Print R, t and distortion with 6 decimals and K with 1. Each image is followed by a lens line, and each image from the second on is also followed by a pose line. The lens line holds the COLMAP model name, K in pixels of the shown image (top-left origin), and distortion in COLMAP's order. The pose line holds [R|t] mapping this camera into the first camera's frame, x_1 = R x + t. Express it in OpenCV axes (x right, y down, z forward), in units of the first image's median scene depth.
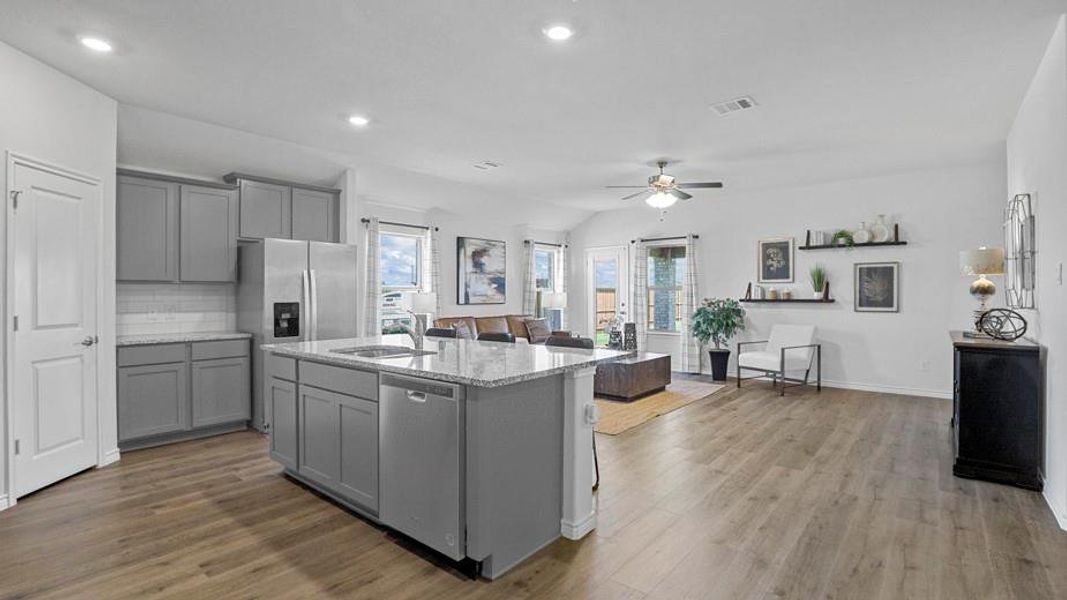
lens RADIAL K [[489.6, 0, 535.7], [0, 489.6, 295.4], [0, 0, 1]] dist [-0.028032, 0.000153]
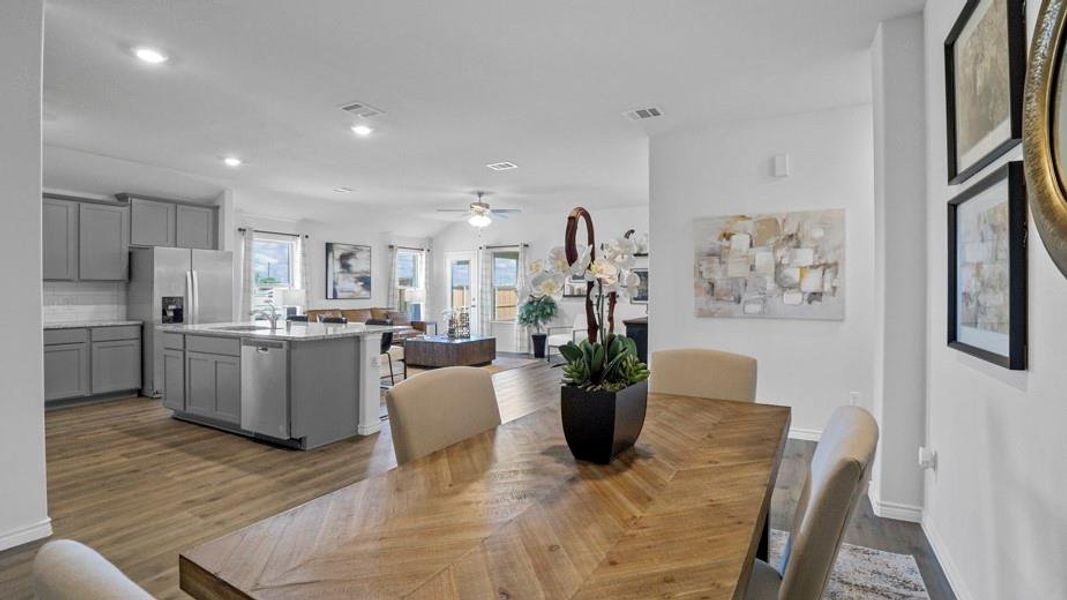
lens RADIAL K [[491.9, 0, 536.9], [0, 491.9, 291.6], [0, 0, 1]] dist [-0.029397, 0.001850]
pose [[0.981853, 0.001948, 0.189635, 0.144064], [-0.001822, 0.999998, -0.000837, 0.000291], [-0.189636, 0.000476, 0.981854, -0.331485]]
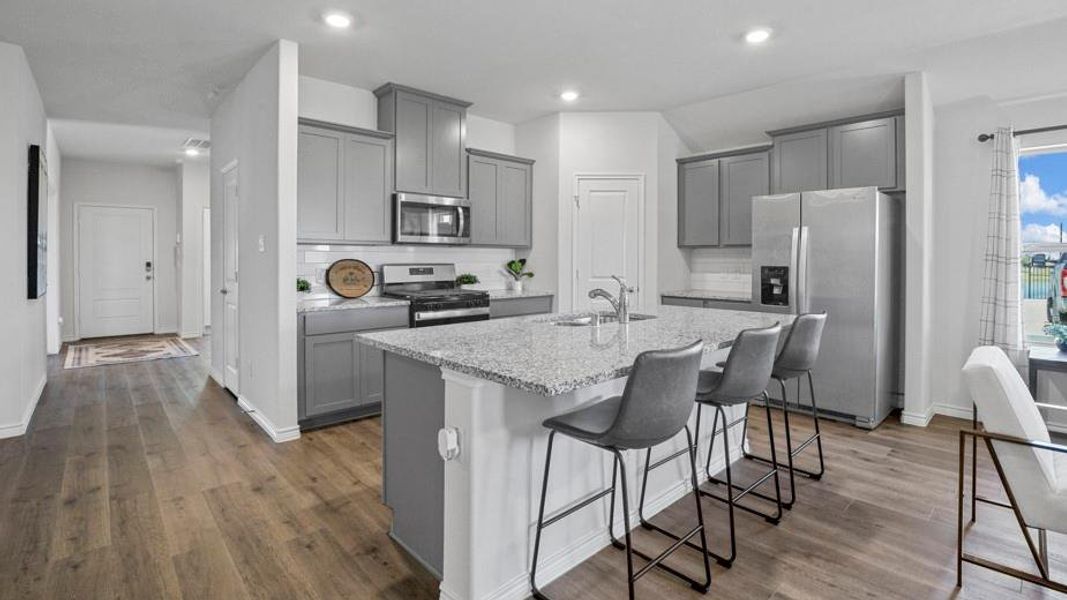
lens RADIAL K [[483.2, 0, 534.4], [0, 483.2, 261.9], [0, 0, 1]] dist [-0.028970, 0.001007]
pose [[-0.125369, 0.009335, -0.992066, 0.310170], [-0.002736, 0.999949, 0.009755, -0.000478], [0.992106, 0.003937, -0.125337, 0.509167]]
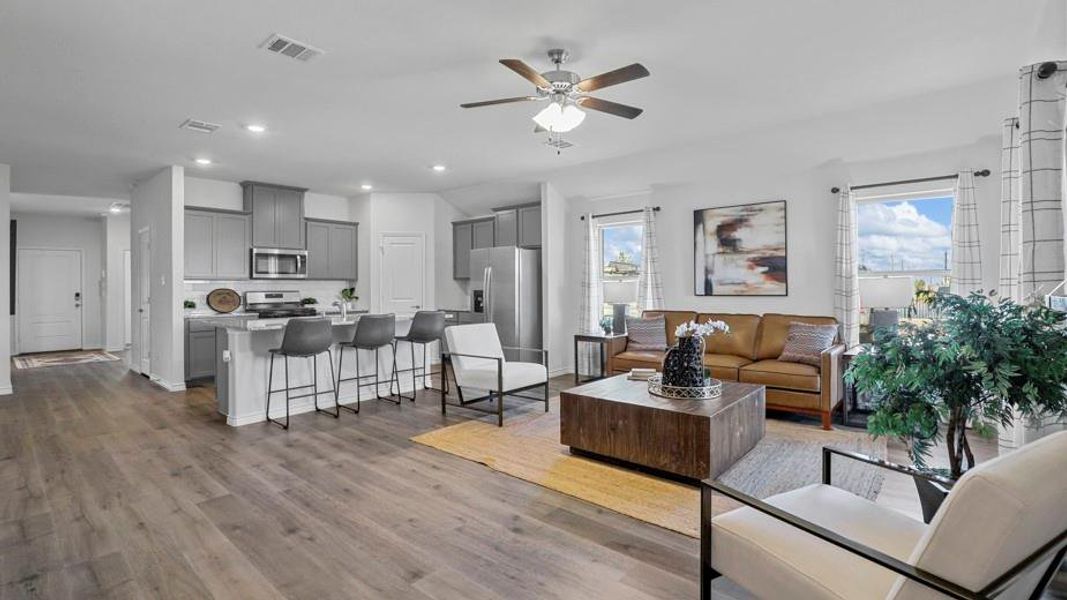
lens RADIAL K [[483.3, 0, 531.4], [0, 483.3, 286.3], [0, 0, 1]] dist [-0.031099, 0.005539]
pose [[-0.018391, 0.000091, -0.999831, 0.759810], [0.006100, 0.999981, -0.000021, 0.002277], [0.999812, -0.006100, -0.018391, 0.900496]]
